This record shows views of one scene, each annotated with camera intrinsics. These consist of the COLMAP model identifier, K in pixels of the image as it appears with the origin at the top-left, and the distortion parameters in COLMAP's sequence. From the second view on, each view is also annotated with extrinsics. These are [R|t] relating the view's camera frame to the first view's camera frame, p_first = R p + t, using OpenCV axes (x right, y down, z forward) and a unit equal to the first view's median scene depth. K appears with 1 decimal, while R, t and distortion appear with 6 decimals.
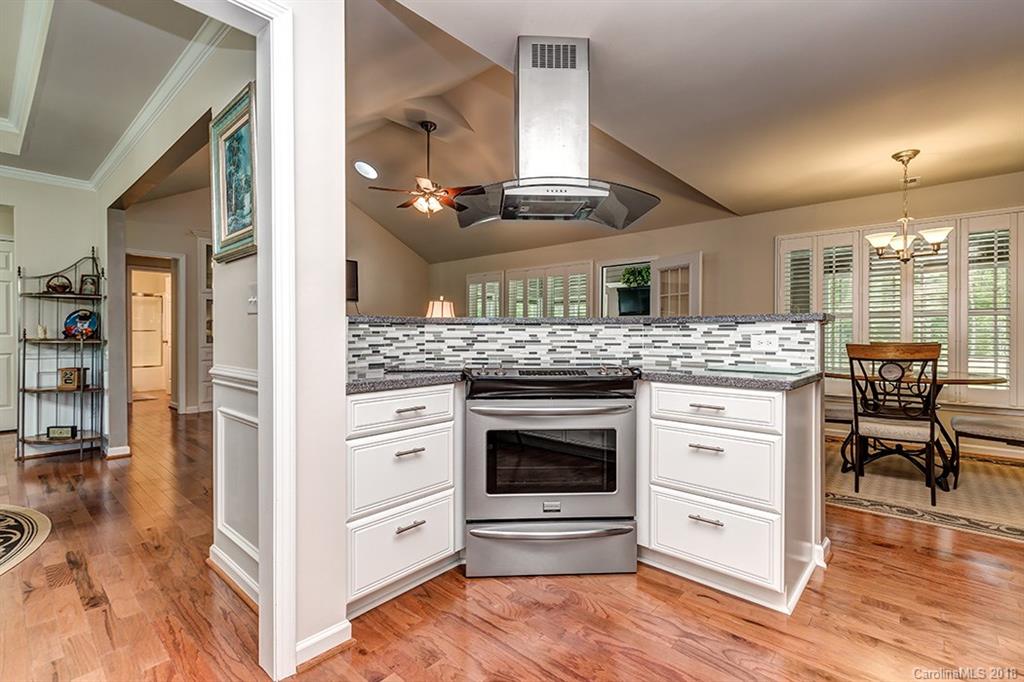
lens RADIAL K [[473.0, 0, 513.5], [0, 473.0, 336.4], [0, 0, 1]] dist [0.002451, 0.000498]
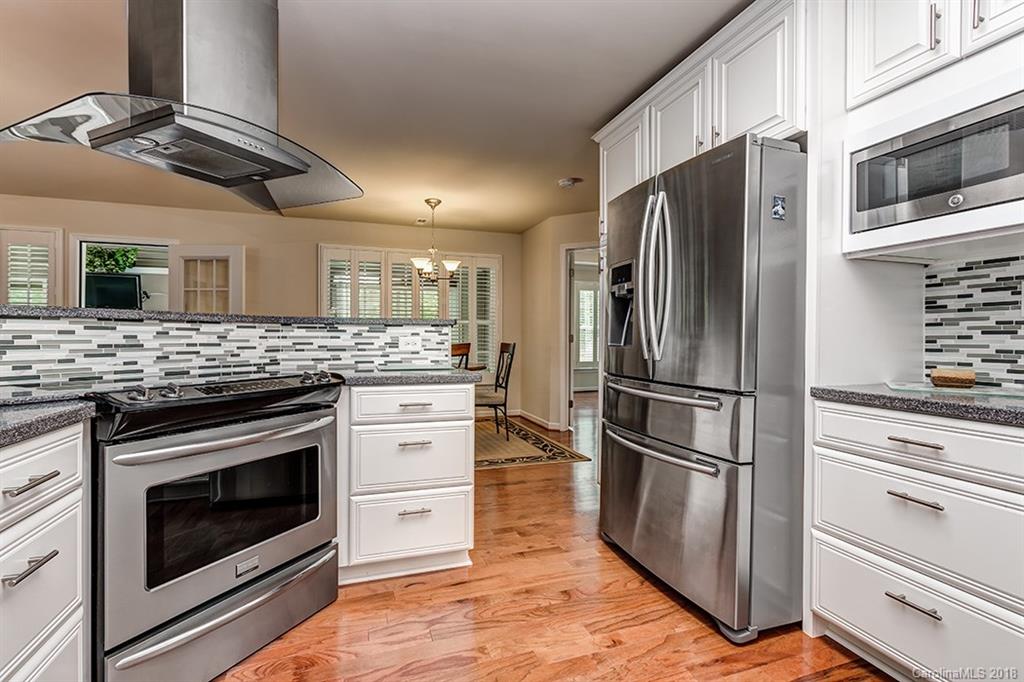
lens RADIAL K [[469.5, 0, 505.6], [0, 469.5, 339.9], [0, 0, 1]] dist [0.000963, -0.000164]
pose [[0.486243, -0.004691, 0.873811, -0.291396], [0.000438, 0.999987, 0.005125, -0.000829], [-0.873823, -0.002109, 0.486239, 0.223253]]
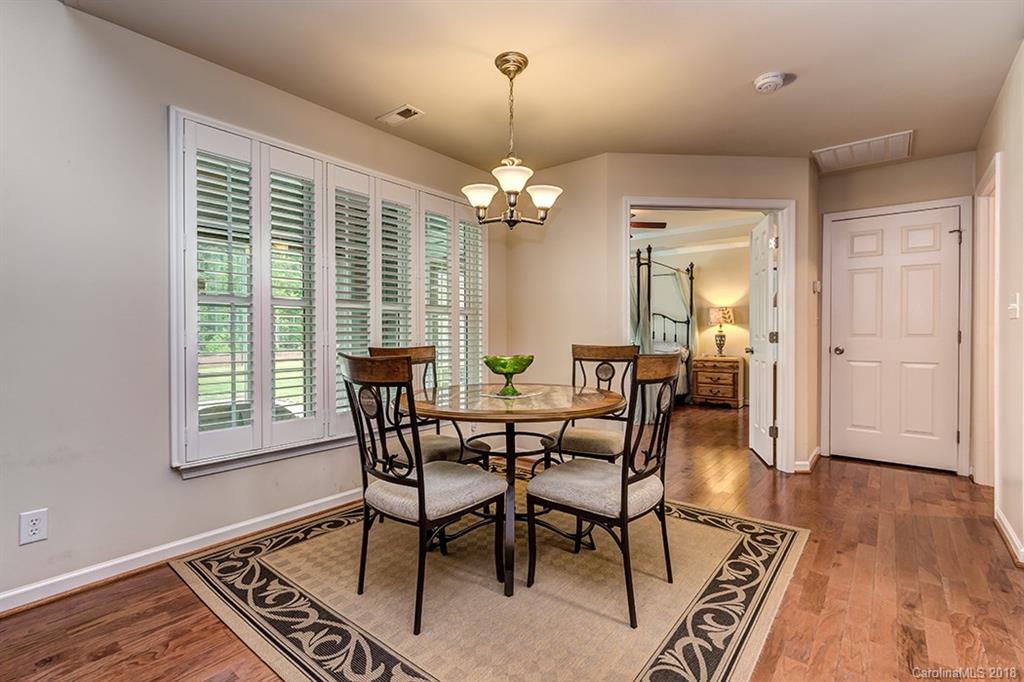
lens RADIAL K [[473.0, 0, 513.5], [0, 473.0, 336.4], [0, 0, 1]] dist [0.002451, 0.000498]
pose [[-0.062496, 0.001614, 0.998044, 0.221191], [0.009879, 0.999951, -0.000999, -0.003821], [-0.997996, 0.009797, -0.062509, 1.318264]]
